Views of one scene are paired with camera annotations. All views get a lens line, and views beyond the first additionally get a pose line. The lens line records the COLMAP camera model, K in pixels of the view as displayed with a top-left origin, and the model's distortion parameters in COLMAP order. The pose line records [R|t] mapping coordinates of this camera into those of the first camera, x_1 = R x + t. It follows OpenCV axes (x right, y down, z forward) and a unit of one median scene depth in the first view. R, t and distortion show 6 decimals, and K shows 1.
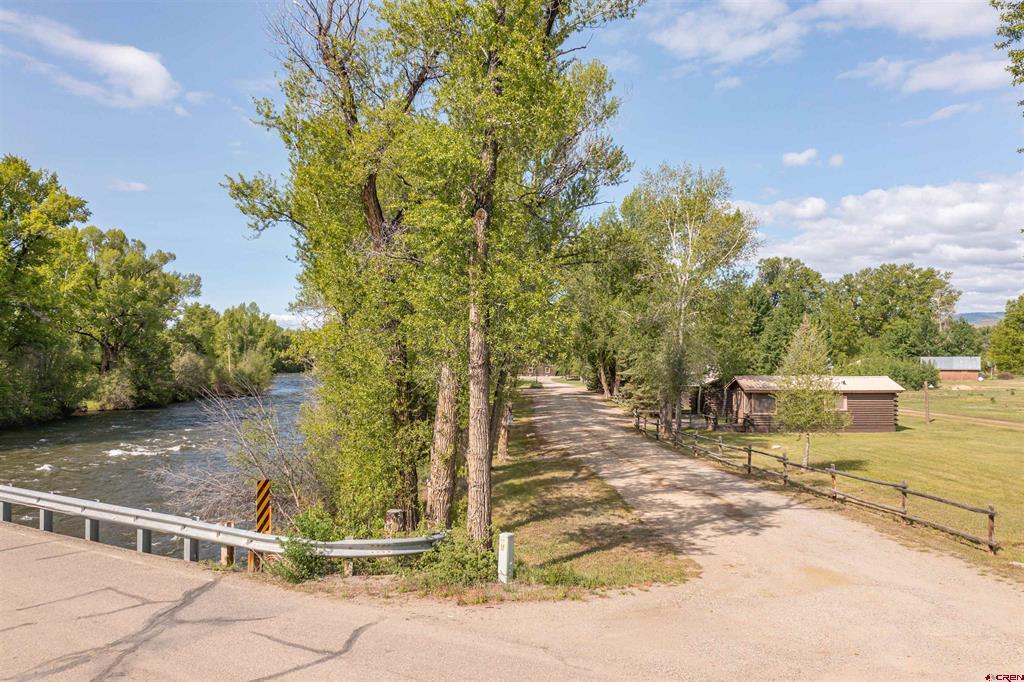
lens RADIAL K [[840.9, 0, 502.6], [0, 840.9, 337.1], [0, 0, 1]] dist [0.014748, -0.005108]
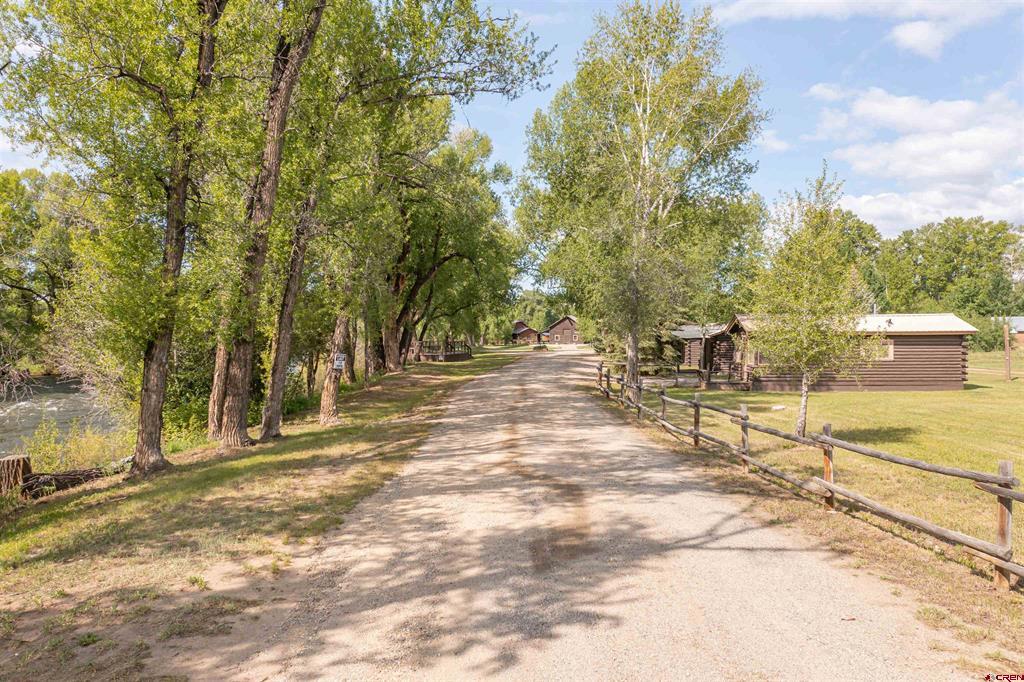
lens RADIAL K [[812.0, 0, 484.7], [0, 812.0, 345.5], [0, 0, 1]] dist [-0.004324, -0.010879]
pose [[0.995589, -0.001004, -0.093816, 0.052907], [0.004595, 0.999264, 0.038076, 0.019295], [0.093709, -0.038339, 0.994861, 0.117592]]
